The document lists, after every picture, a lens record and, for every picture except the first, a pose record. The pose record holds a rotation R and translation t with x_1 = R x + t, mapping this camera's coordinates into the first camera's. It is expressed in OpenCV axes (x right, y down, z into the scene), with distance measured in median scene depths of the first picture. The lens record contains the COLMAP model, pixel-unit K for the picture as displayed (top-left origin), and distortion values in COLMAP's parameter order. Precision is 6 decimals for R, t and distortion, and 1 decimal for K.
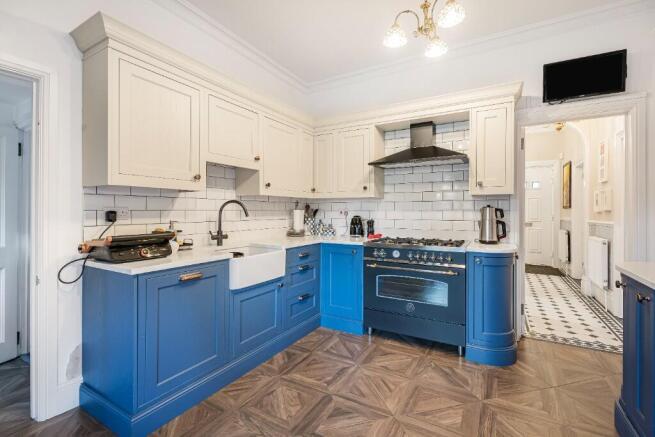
lens RADIAL K [[300.0, 0, 326.0], [0, 300.0, 215.1], [0, 0, 1]] dist [0.003736, -0.001735]
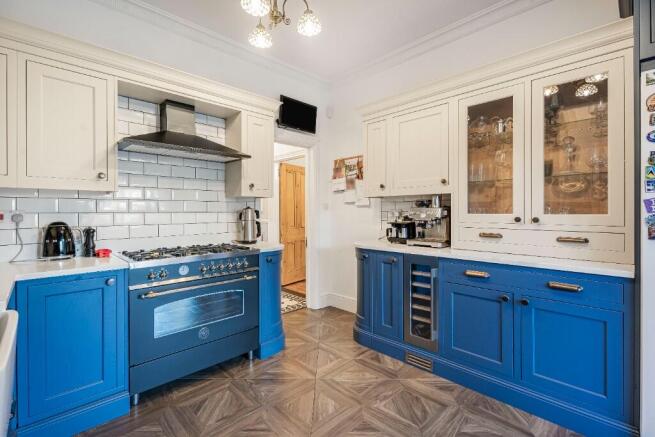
lens RADIAL K [[300.0, 0, 328.1], [0, 300.0, 214.3], [0, 0, 1]] dist [0.003736, -0.001735]
pose [[0.254090, -0.010241, 0.967126, -0.423206], [0.019834, 0.999789, 0.005376, -0.006924], [-0.966977, 0.017816, 0.254240, 0.492107]]
